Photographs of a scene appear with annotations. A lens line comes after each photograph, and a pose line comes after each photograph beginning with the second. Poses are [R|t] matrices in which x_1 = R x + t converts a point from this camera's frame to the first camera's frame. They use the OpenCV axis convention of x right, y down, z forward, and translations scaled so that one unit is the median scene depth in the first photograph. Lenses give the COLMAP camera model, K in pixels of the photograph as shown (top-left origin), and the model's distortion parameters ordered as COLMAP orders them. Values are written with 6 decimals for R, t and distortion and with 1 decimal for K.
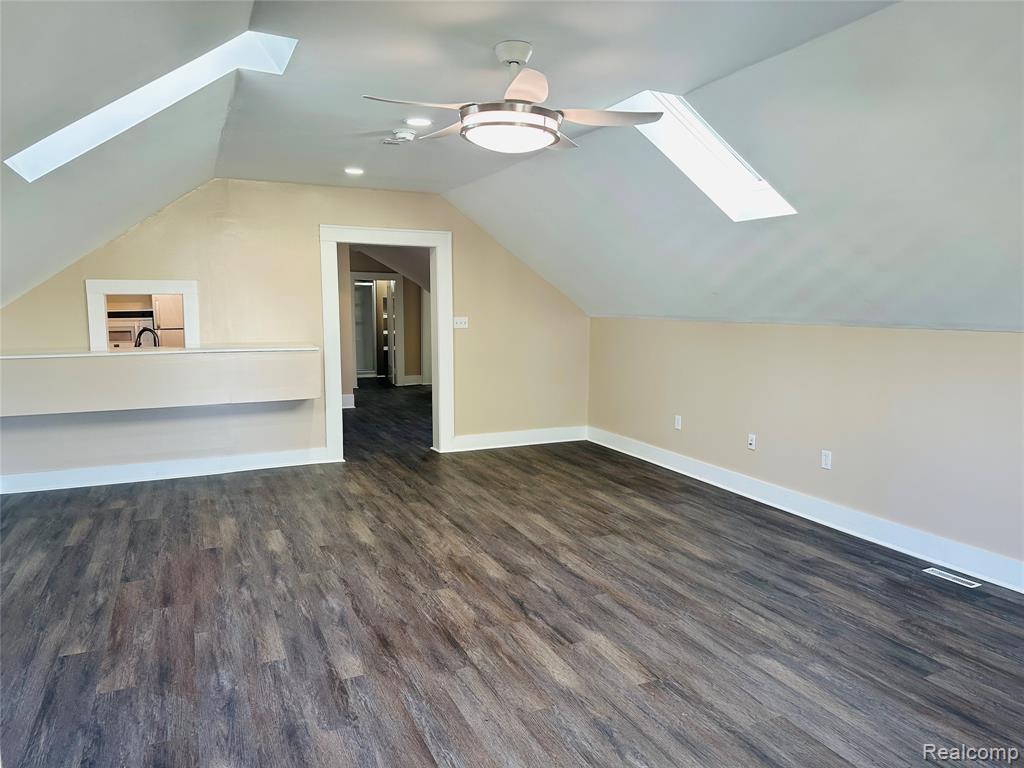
lens RADIAL K [[714.1, 0, 512.0], [0, 714.1, 384.0], [0, 0, 1]] dist [0.046395, -0.048998]
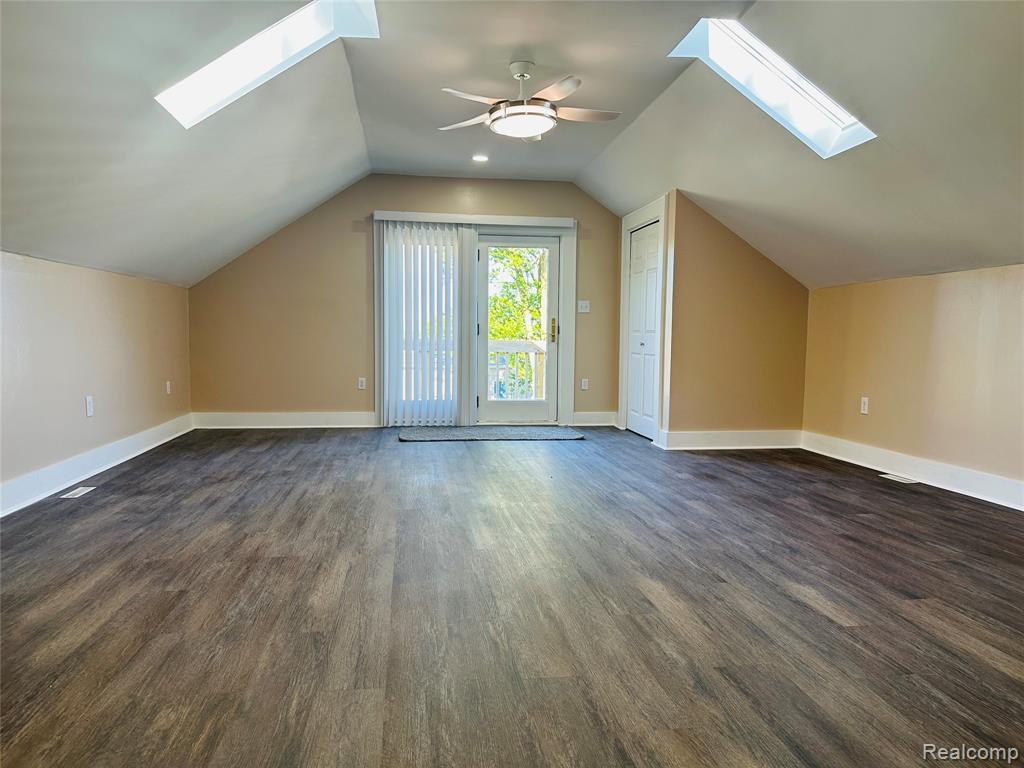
lens RADIAL K [[714.1, 0, 512.0], [0, 714.1, 384.0], [0, 0, 1]] dist [0.046395, -0.048998]
pose [[-0.960112, -0.026936, 0.278314, -0.247962], [0.022955, 0.984397, 0.174460, -0.048279], [-0.278671, 0.173890, -0.944513, 1.536333]]
